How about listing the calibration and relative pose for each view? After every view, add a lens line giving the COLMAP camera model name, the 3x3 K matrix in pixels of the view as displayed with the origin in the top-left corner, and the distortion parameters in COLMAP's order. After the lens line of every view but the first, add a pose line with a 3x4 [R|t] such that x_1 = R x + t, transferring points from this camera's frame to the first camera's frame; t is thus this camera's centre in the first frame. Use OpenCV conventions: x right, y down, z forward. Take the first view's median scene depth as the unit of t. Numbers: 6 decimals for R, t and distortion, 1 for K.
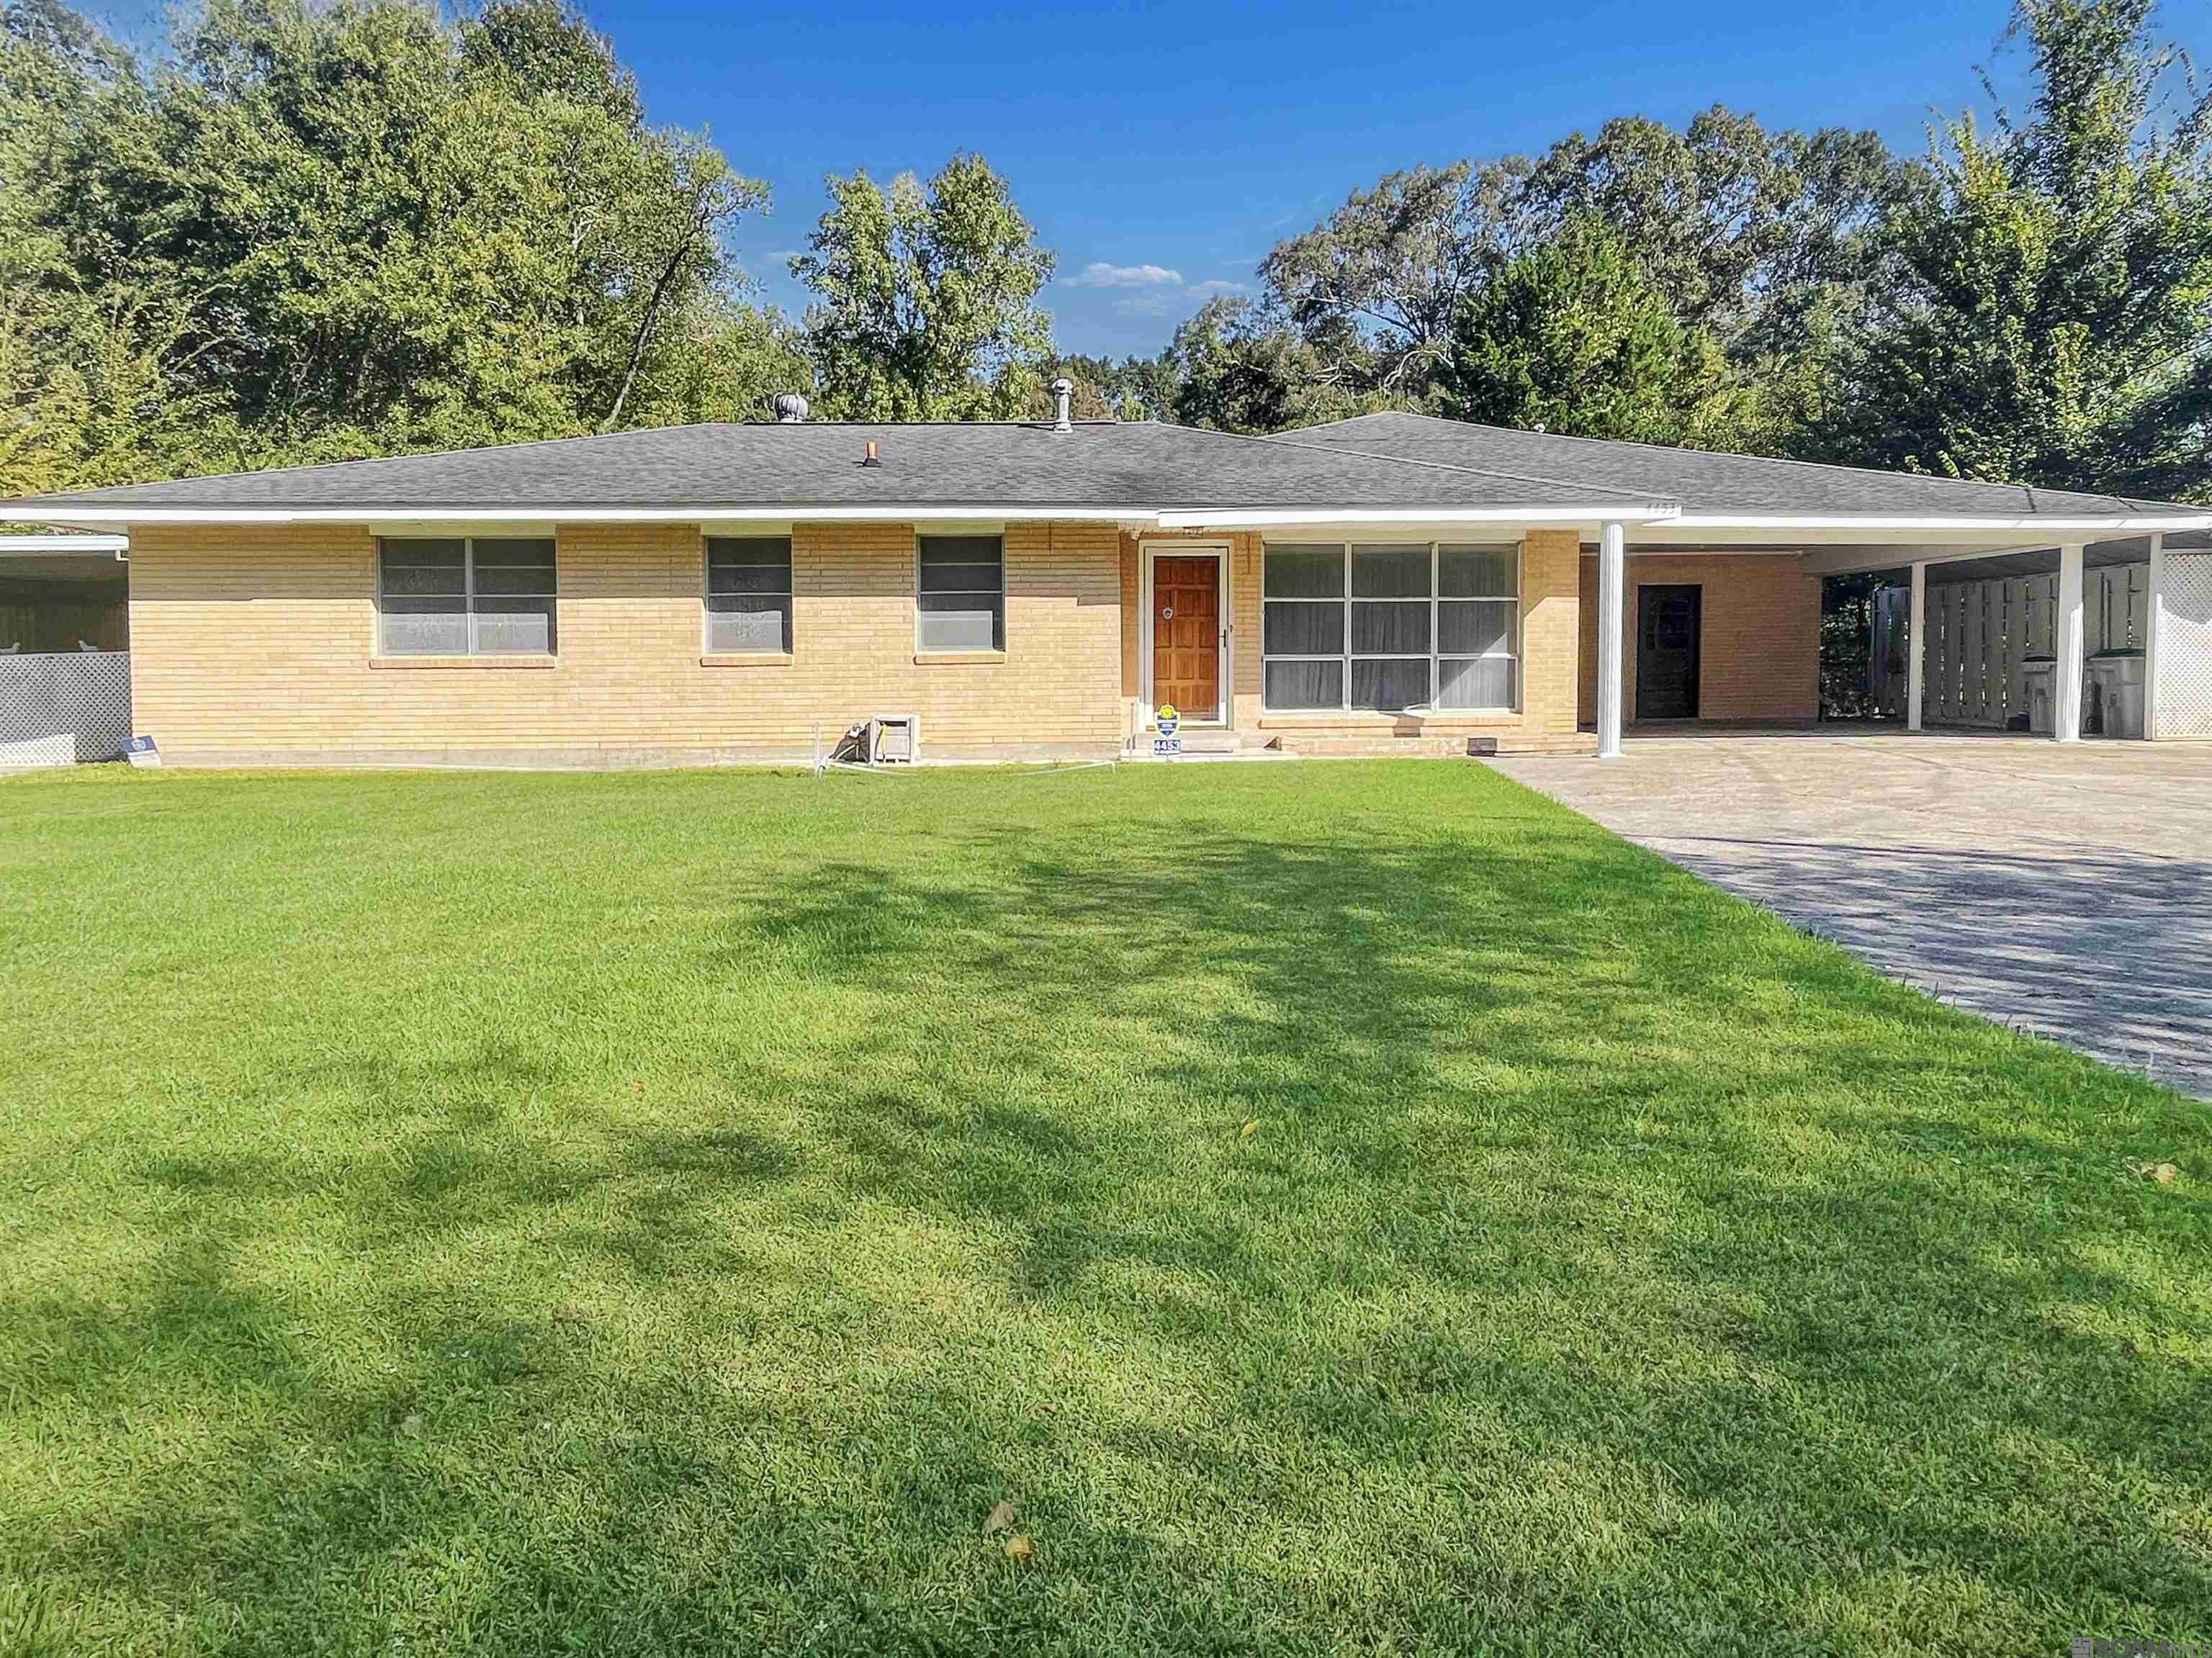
lens RADIAL K [[1222.6, 0, 1197.6], [0, 1222.6, 835.0], [0, 0, 1]] dist [-0.004565, -0.001596]
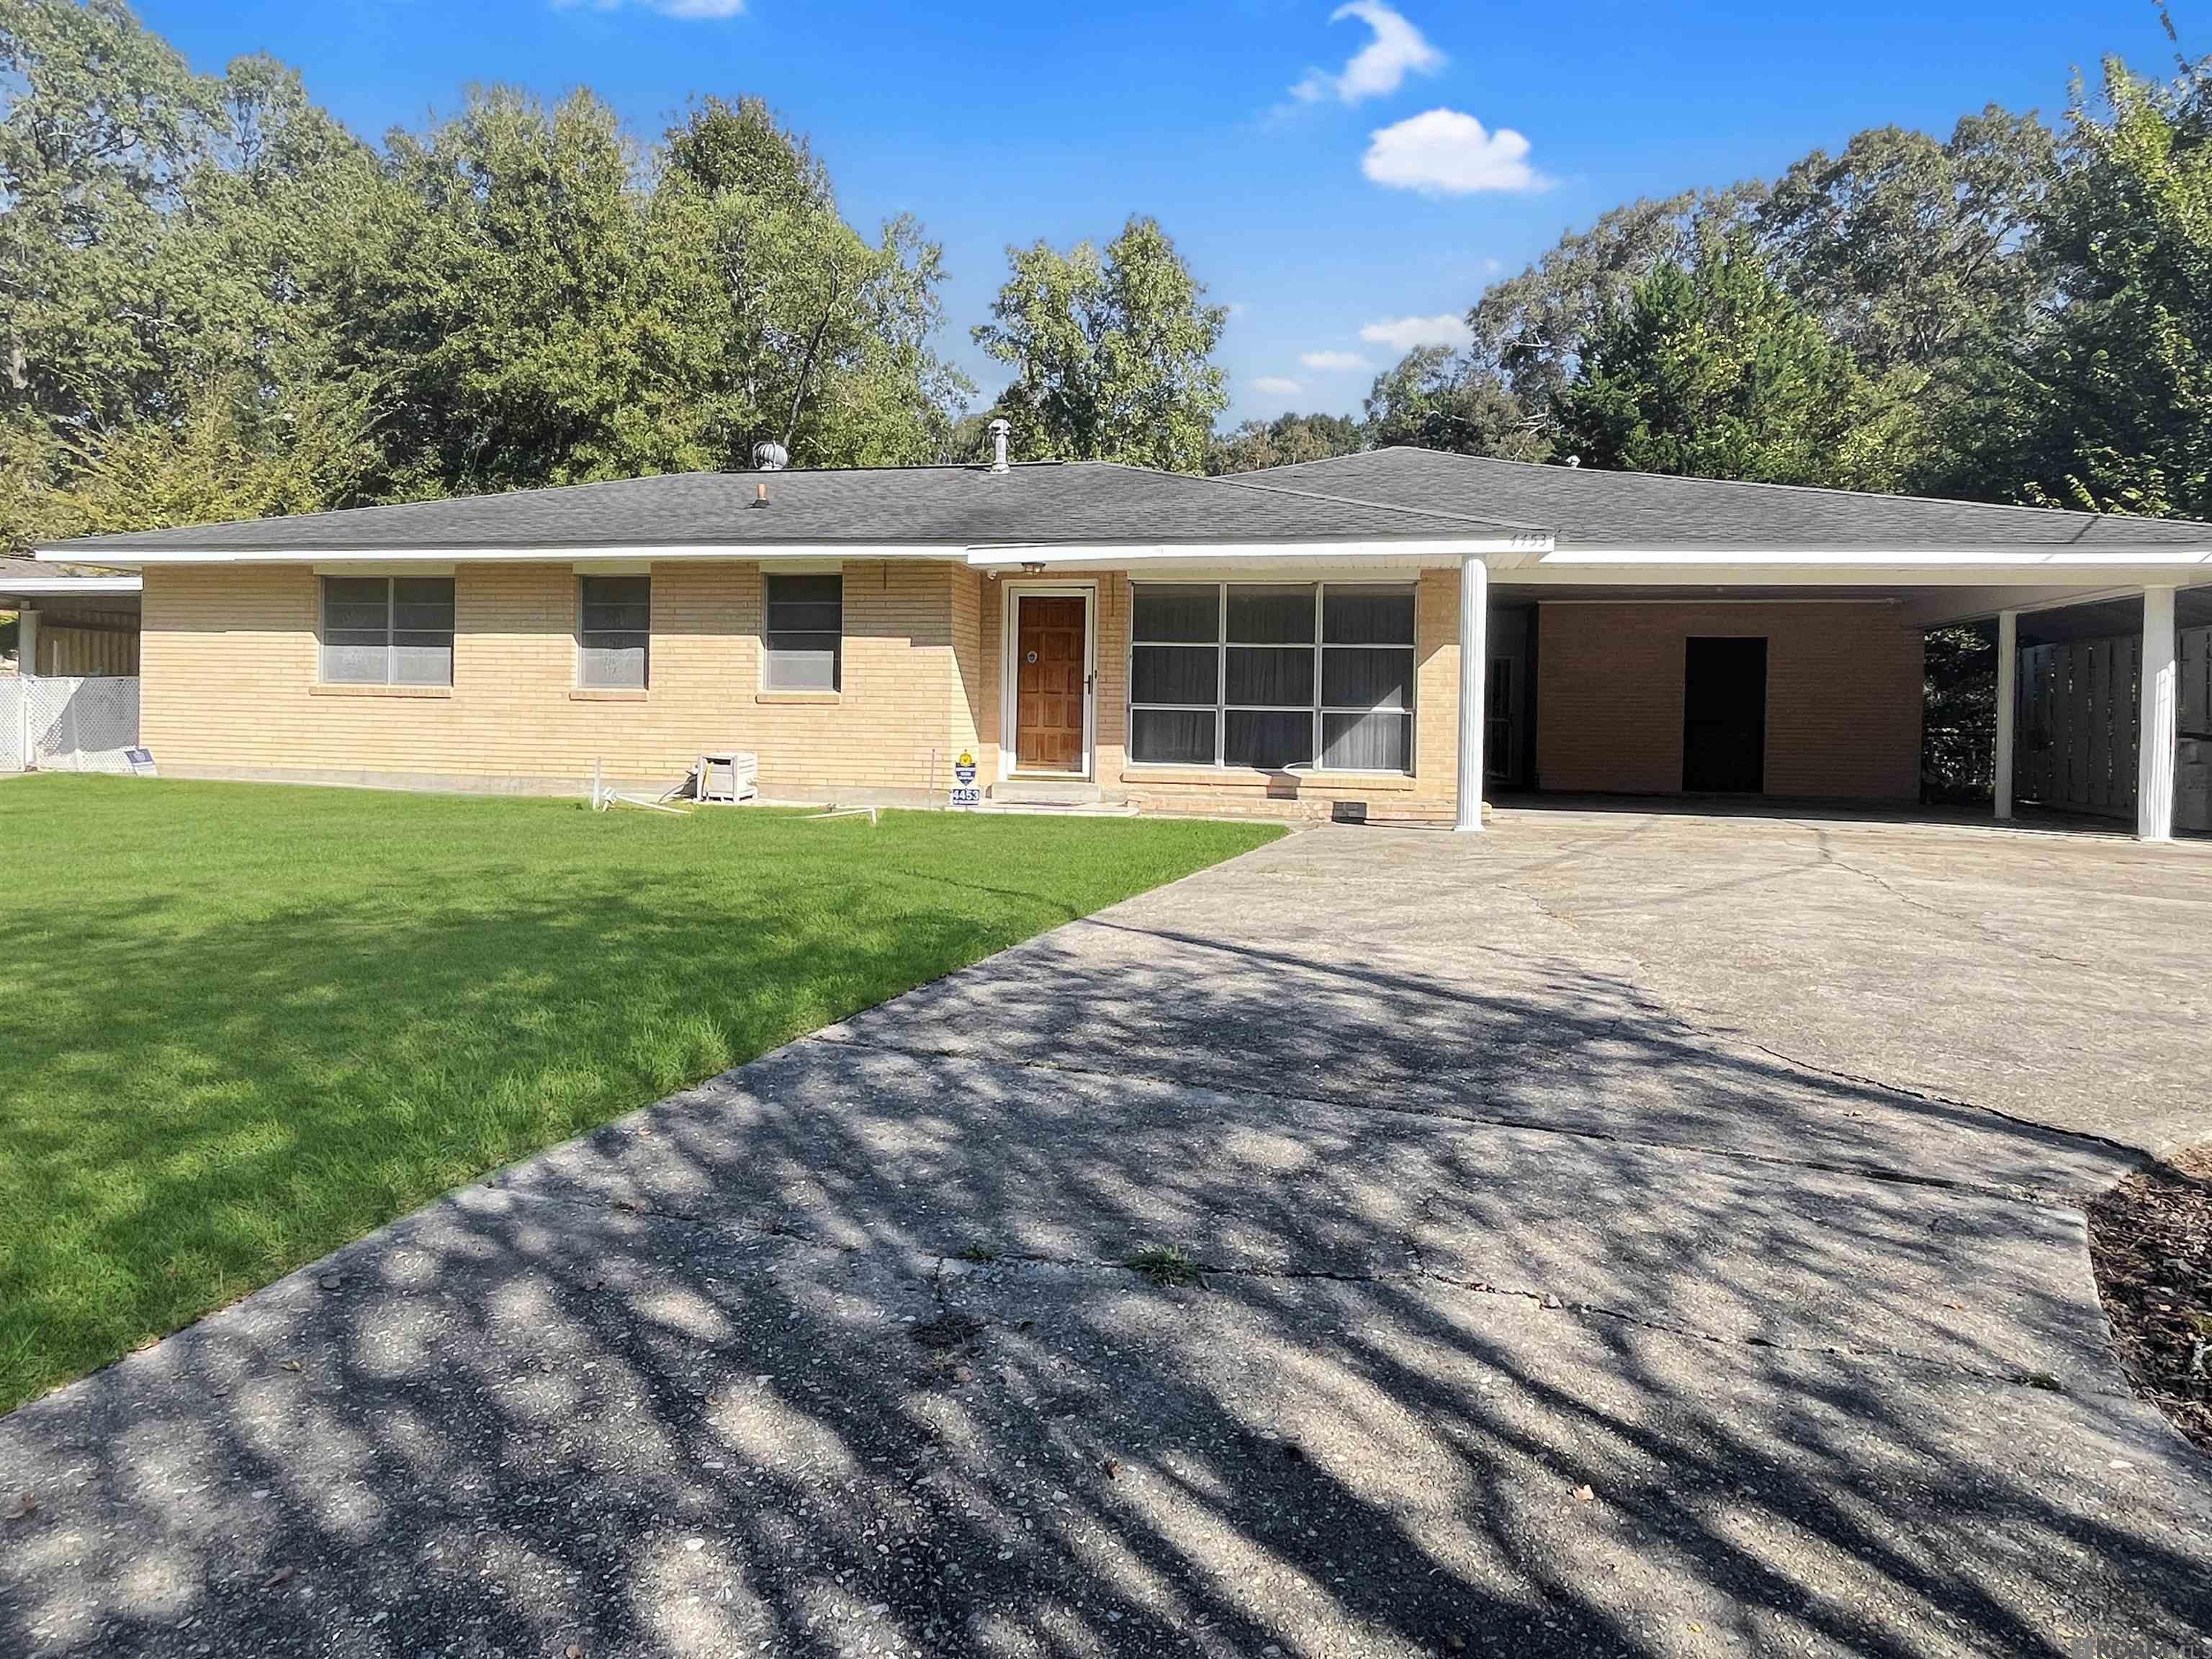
lens RADIAL K [[1222.7, 0, 1105.9], [0, 1222.7, 837.0], [0, 0, 1]] dist [-0.004565, -0.001596]
pose [[0.968683, 0.051142, -0.242976, 0.217564], [-0.061165, 0.997552, -0.033885, -0.011219], [0.240649, 0.047685, 0.969440, 0.083611]]
